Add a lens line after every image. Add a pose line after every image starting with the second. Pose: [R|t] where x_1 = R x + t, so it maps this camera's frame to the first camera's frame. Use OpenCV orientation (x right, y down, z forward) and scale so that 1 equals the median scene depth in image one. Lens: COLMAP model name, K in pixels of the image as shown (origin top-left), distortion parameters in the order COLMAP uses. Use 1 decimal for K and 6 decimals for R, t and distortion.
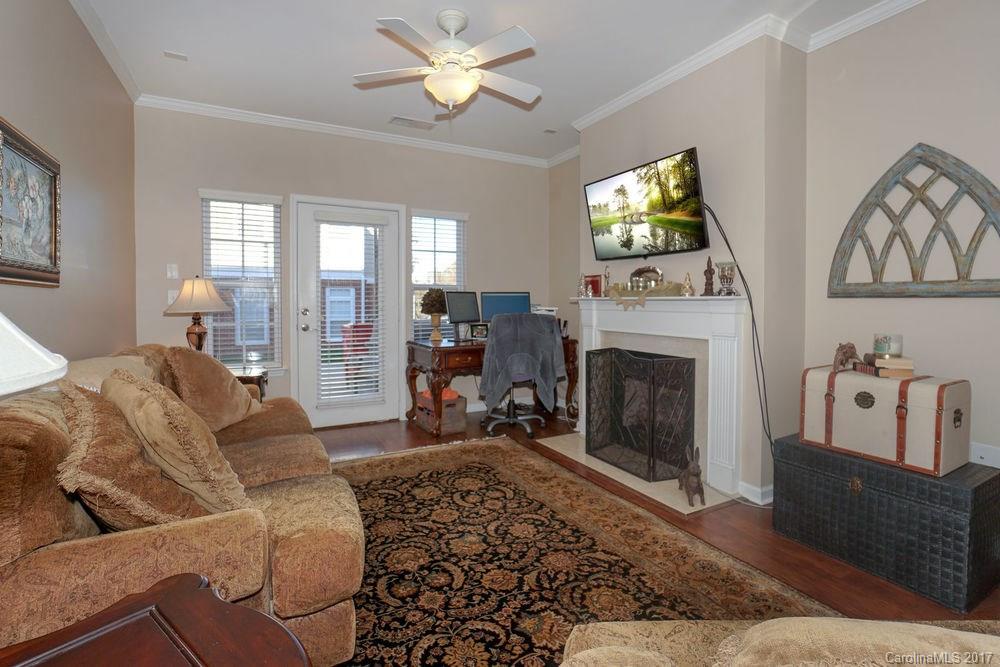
lens RADIAL K [[471.9, 0, 483.2], [0, 471.9, 309.2], [0, 0, 1]] dist [-0.017945, -0.000013]
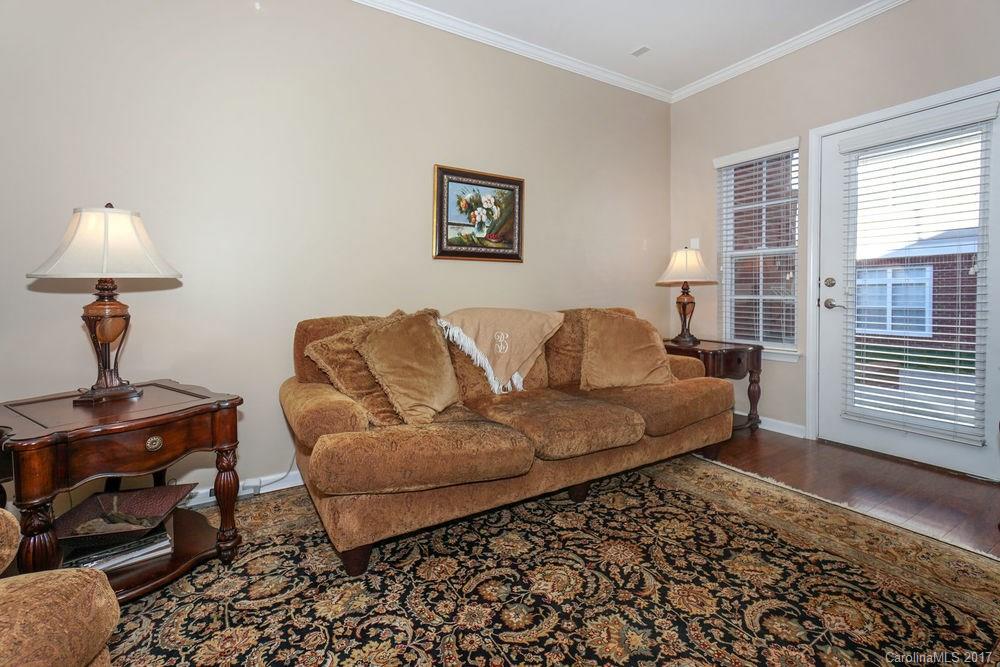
lens RADIAL K [[444.1, 0, 489.3], [0, 444.1, 296.5], [0, 0, 1]] dist [-0.008570, 0.007865]
pose [[0.077843, 0.009033, -0.996925, 0.499192], [-0.010021, 0.999916, 0.008278, 0.050387], [0.996915, 0.009346, 0.077927, 0.743629]]
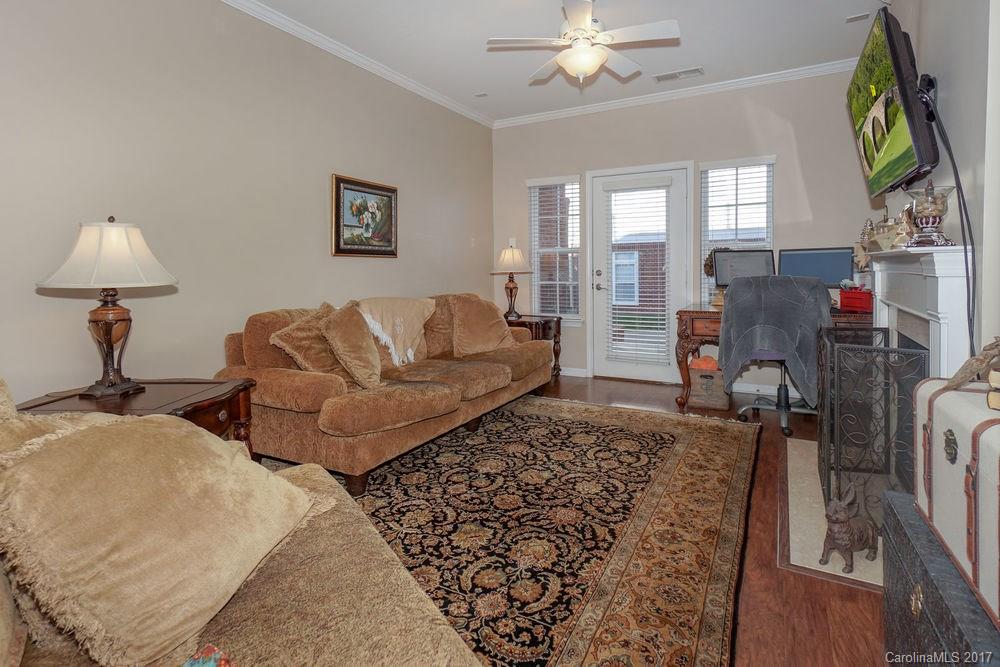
lens RADIAL K [[490.3, 0, 502.1], [0, 490.3, 273.6], [0, 0, 1]] dist [0.000753, 0.000051]
pose [[0.562420, 0.003978, -0.826842, 0.851811], [-0.001933, 0.999992, 0.003497, 0.006738], [0.826849, -0.000369, 0.562423, 0.252641]]
